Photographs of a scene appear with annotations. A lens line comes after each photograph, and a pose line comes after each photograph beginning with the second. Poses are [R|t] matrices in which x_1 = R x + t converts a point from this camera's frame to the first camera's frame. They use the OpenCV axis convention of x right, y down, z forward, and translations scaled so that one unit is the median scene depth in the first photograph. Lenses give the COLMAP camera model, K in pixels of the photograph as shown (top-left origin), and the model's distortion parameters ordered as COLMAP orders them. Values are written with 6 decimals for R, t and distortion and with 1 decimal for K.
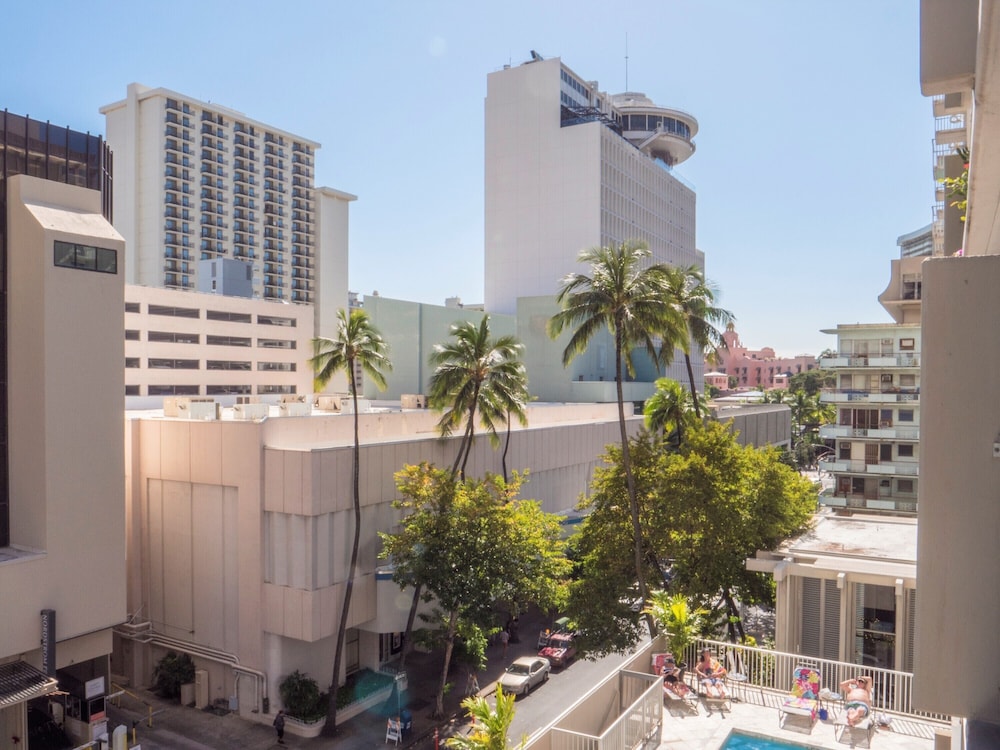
lens RADIAL K [[792.4, 0, 454.1], [0, 792.4, 394.4], [0, 0, 1]] dist [-0.030751, -0.000235]
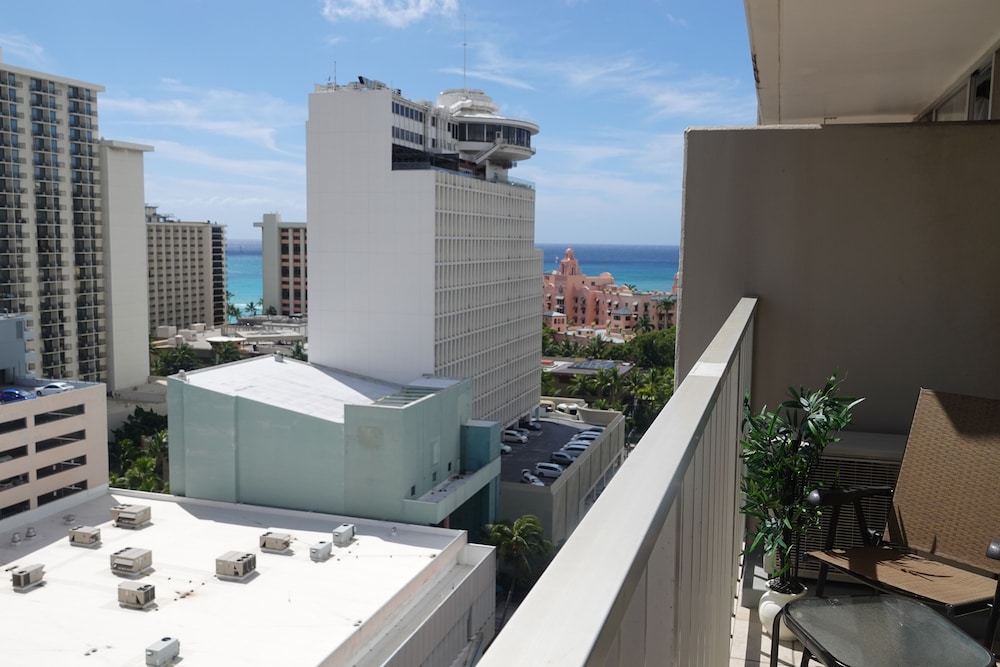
lens RADIAL K [[864.0, 0, 500.0], [0, 864.0, 333.5], [0, 0, 1]] dist [0.000211, 0.000557]
pose [[0.967915, -0.015671, 0.250789, 0.001878], [-0.009067, 0.995225, 0.097181, -0.179857], [-0.251115, -0.096336, 0.963151, -0.007231]]
